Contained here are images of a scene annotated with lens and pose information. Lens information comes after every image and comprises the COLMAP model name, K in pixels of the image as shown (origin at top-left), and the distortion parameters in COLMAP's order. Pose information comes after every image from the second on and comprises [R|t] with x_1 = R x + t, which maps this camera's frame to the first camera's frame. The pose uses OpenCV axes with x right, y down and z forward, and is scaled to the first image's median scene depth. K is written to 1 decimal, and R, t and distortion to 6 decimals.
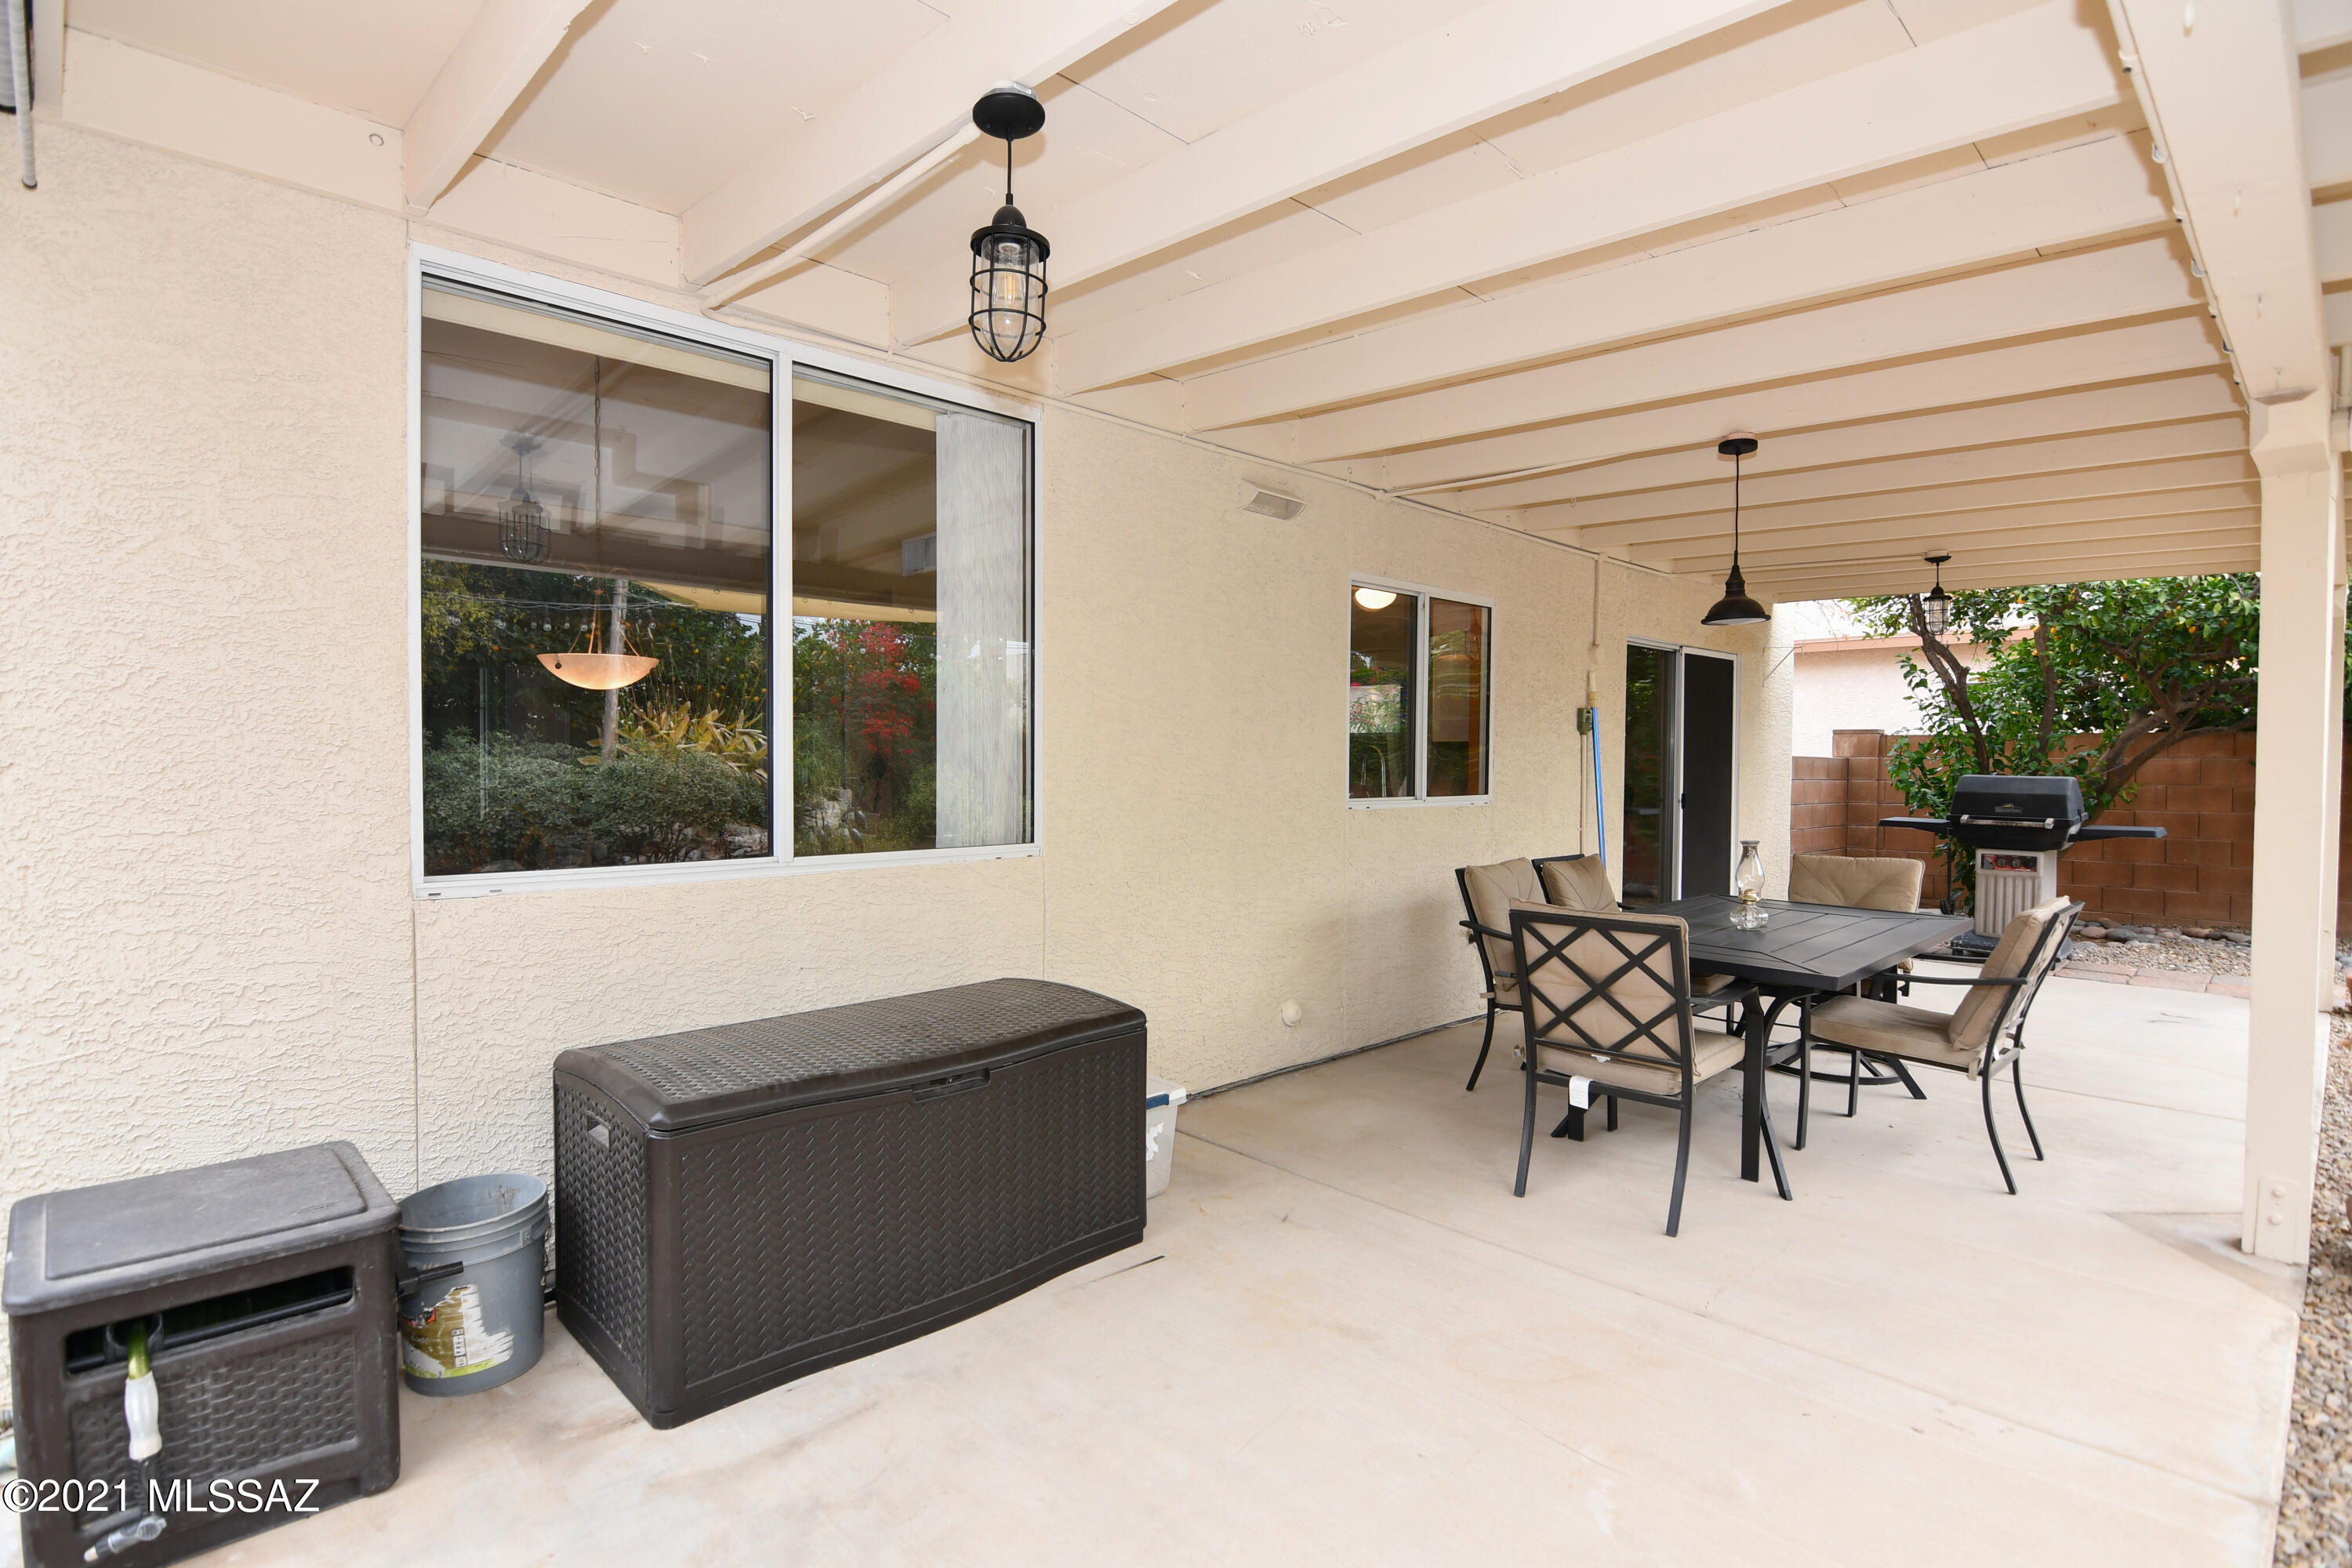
lens RADIAL K [[1137.4, 0, 1165.9], [0, 1137.4, 789.4], [0, 0, 1]] dist [-0.003204, -0.012085]
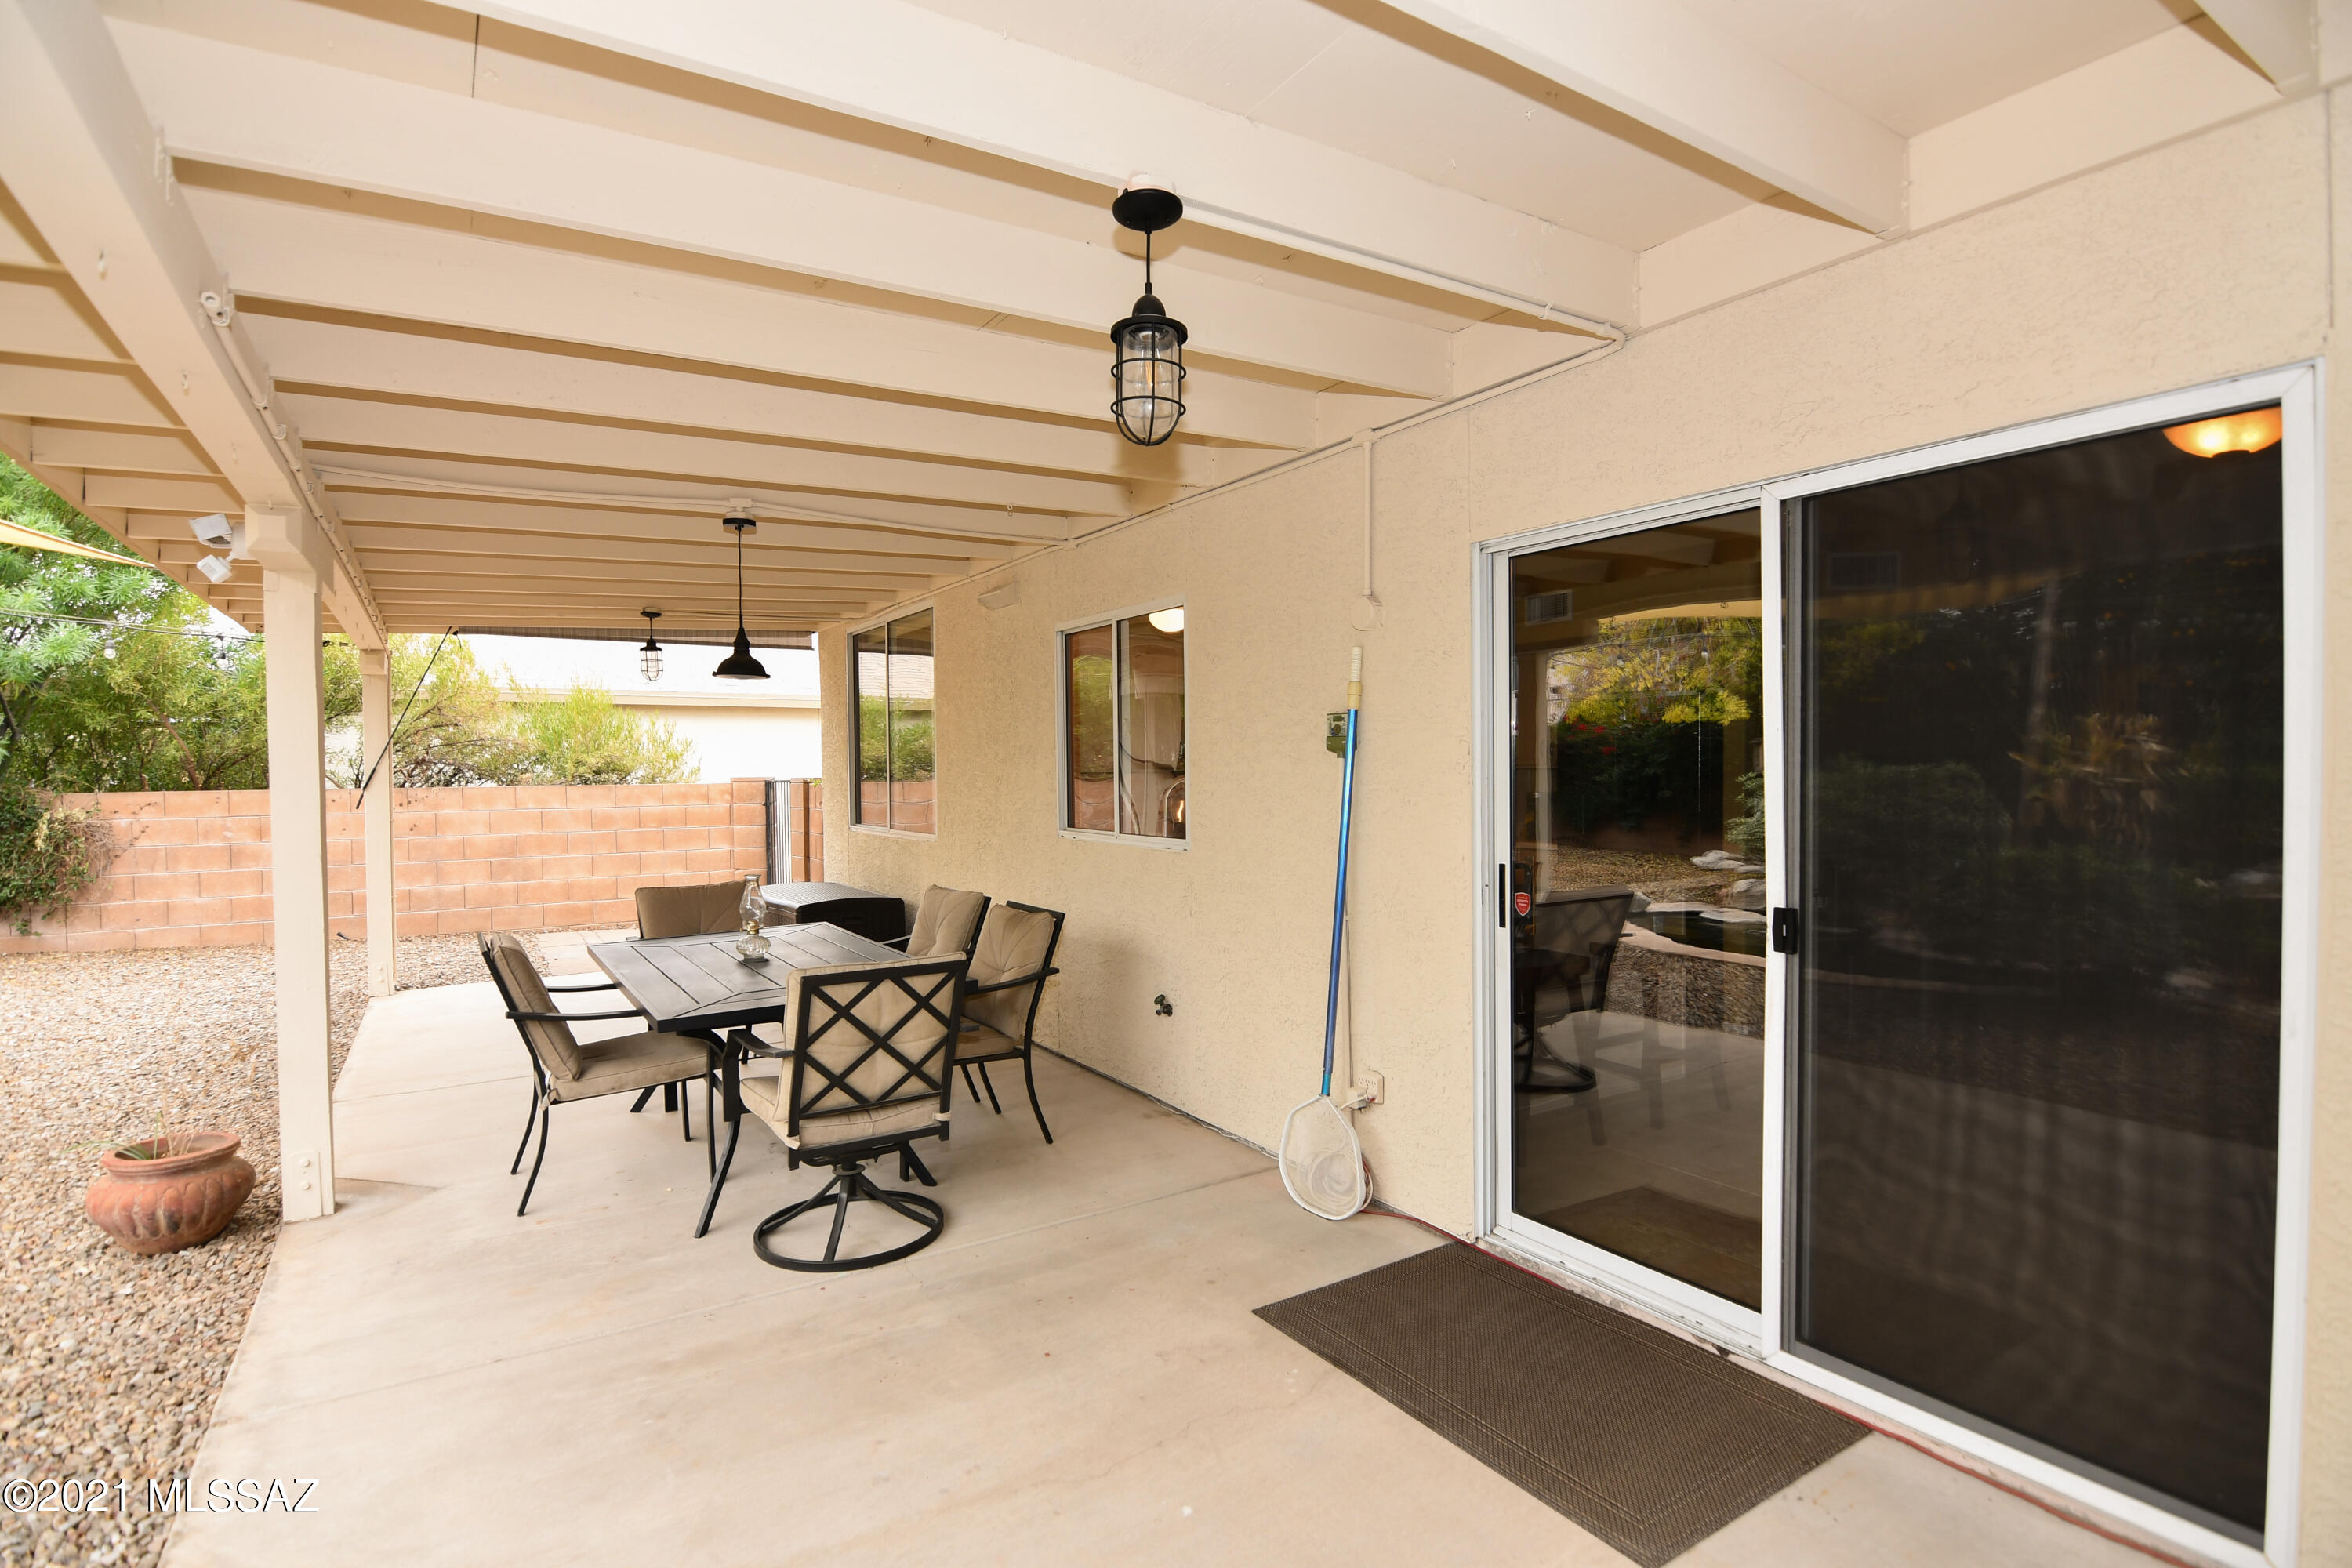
lens RADIAL K [[1137.4, 0, 1165.9], [0, 1137.4, 789.4], [0, 0, 1]] dist [-0.003204, -0.012085]
pose [[-0.193216, 0.014658, -0.981047, 1.798450], [-0.018222, 0.999662, 0.018525, -0.076233], [0.980987, 0.021456, -0.192884, 1.921494]]
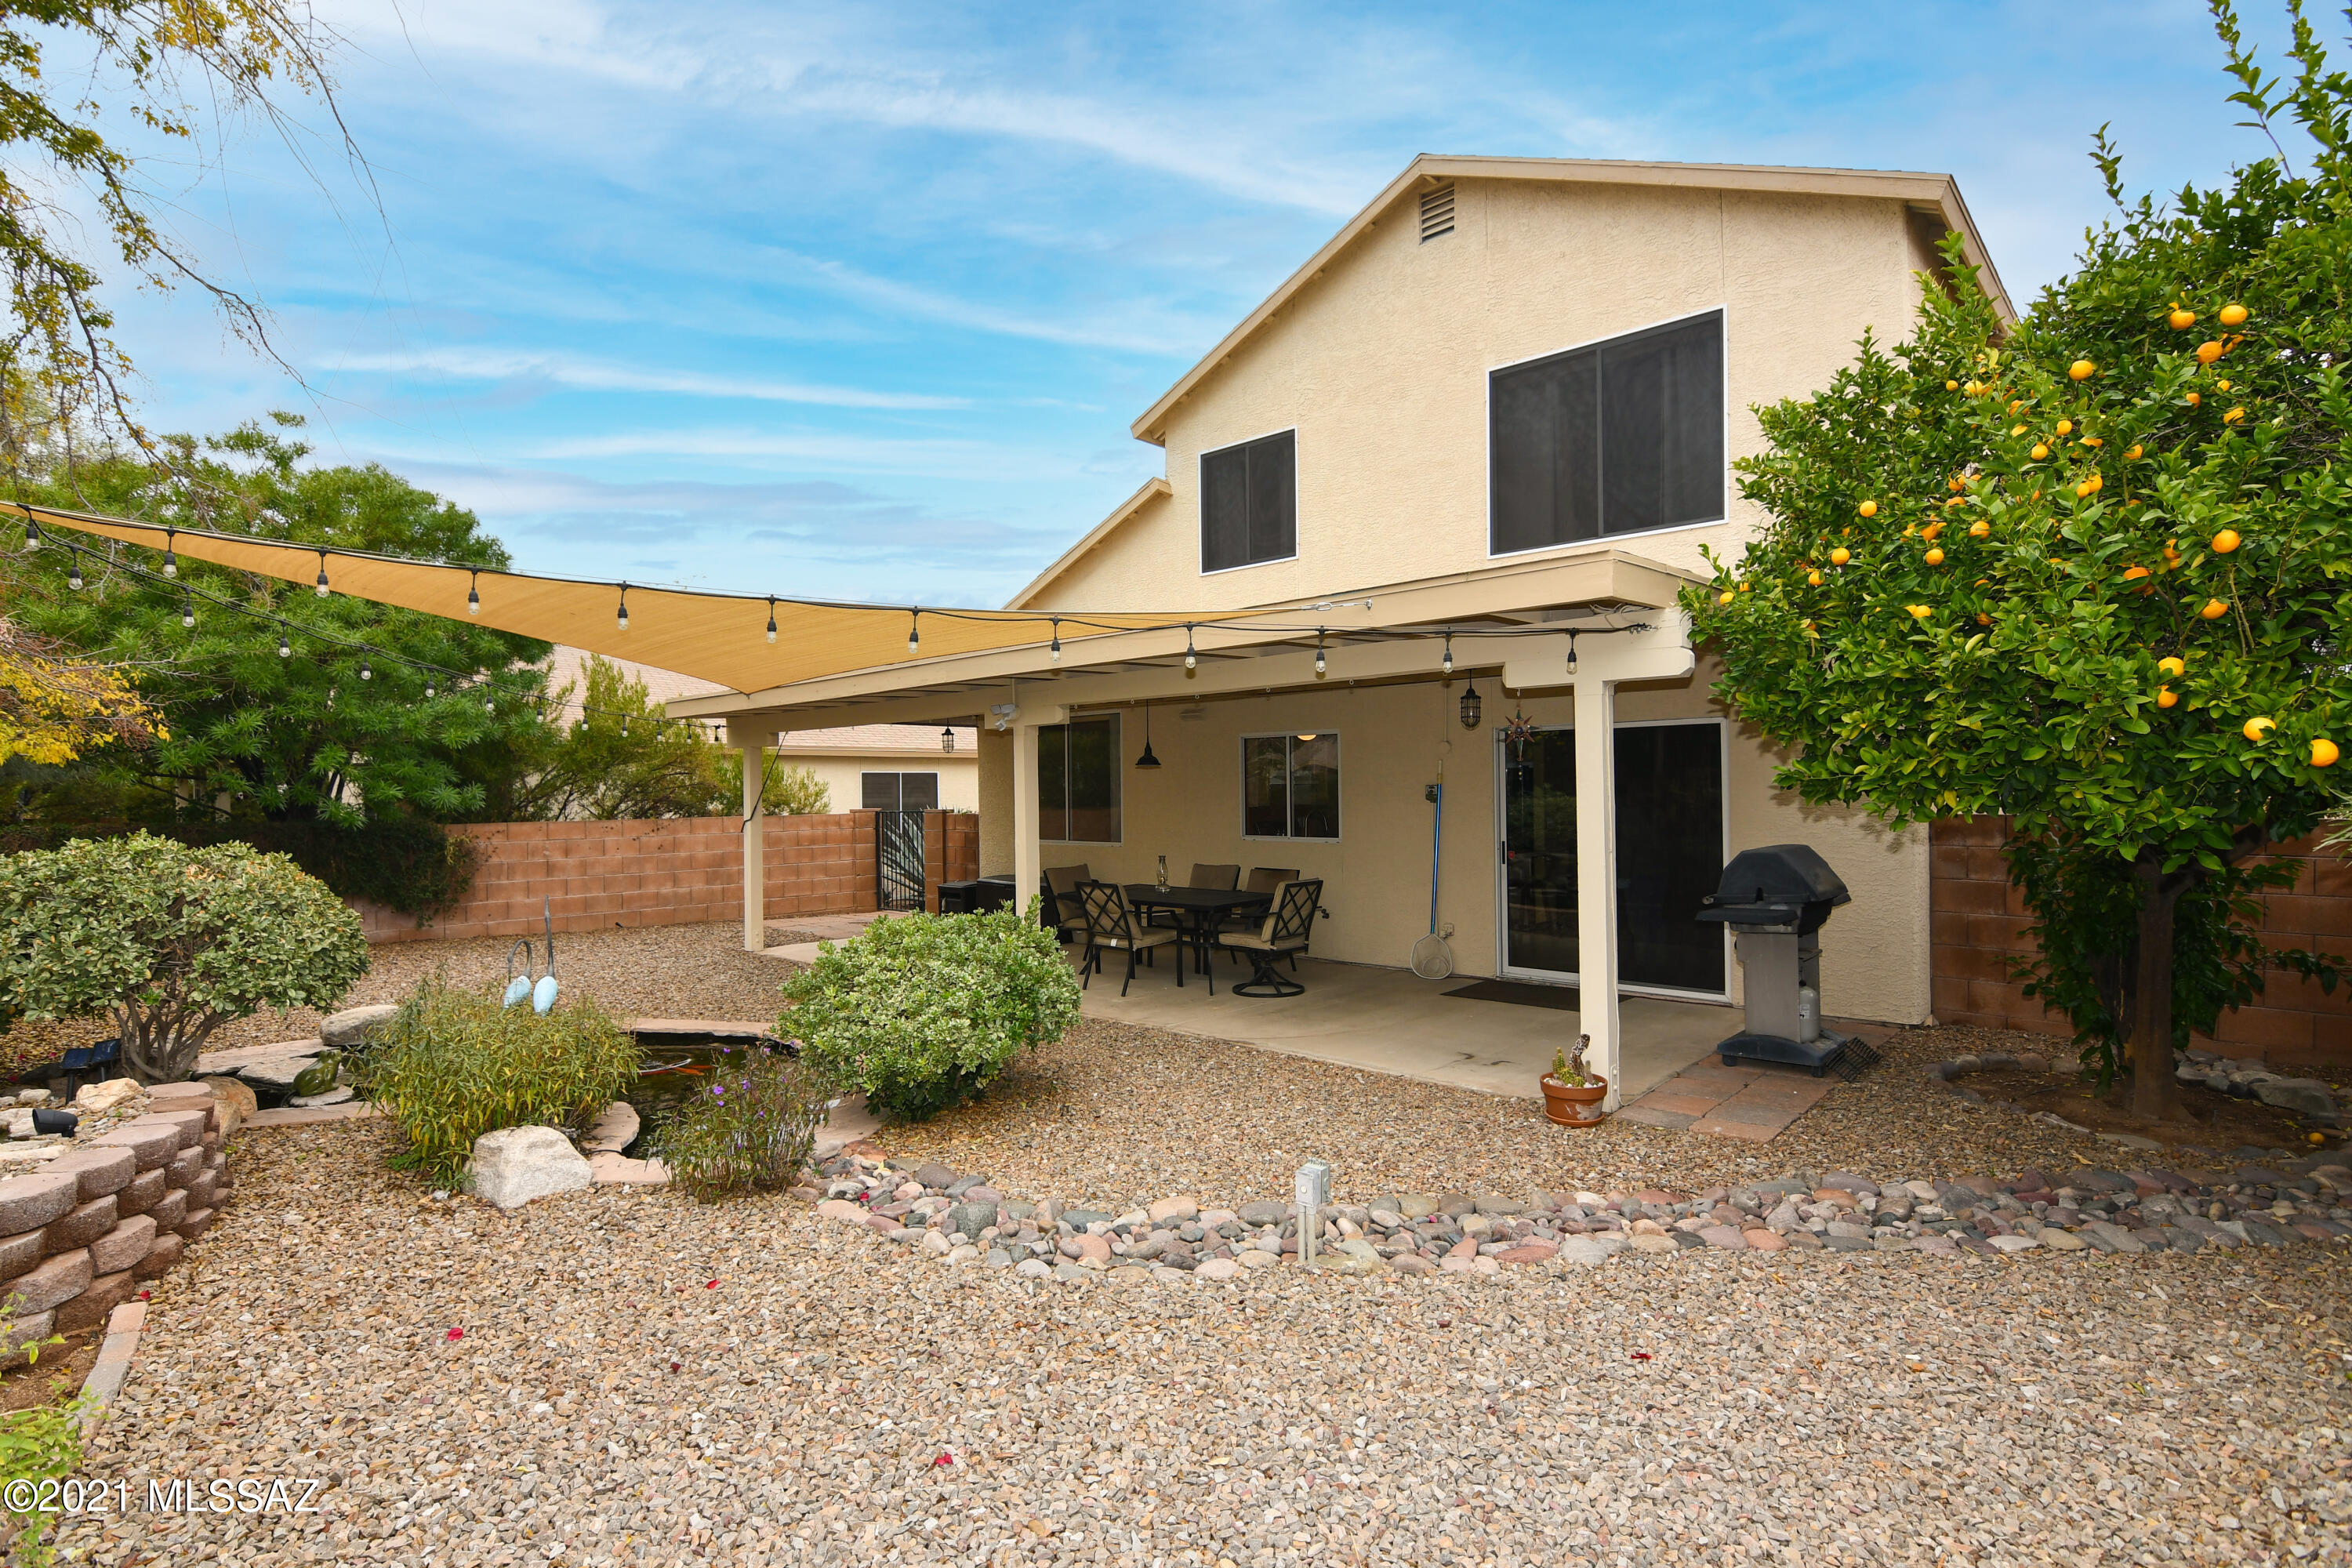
lens RADIAL K [[1137.4, 0, 1165.9], [0, 1137.4, 789.4], [0, 0, 1]] dist [-0.003204, -0.012085]
pose [[0.054359, -0.006954, -0.998497, 3.466701], [-0.014556, 0.999864, -0.007756, -0.090096], [0.998415, 0.014956, 0.054251, 1.059619]]
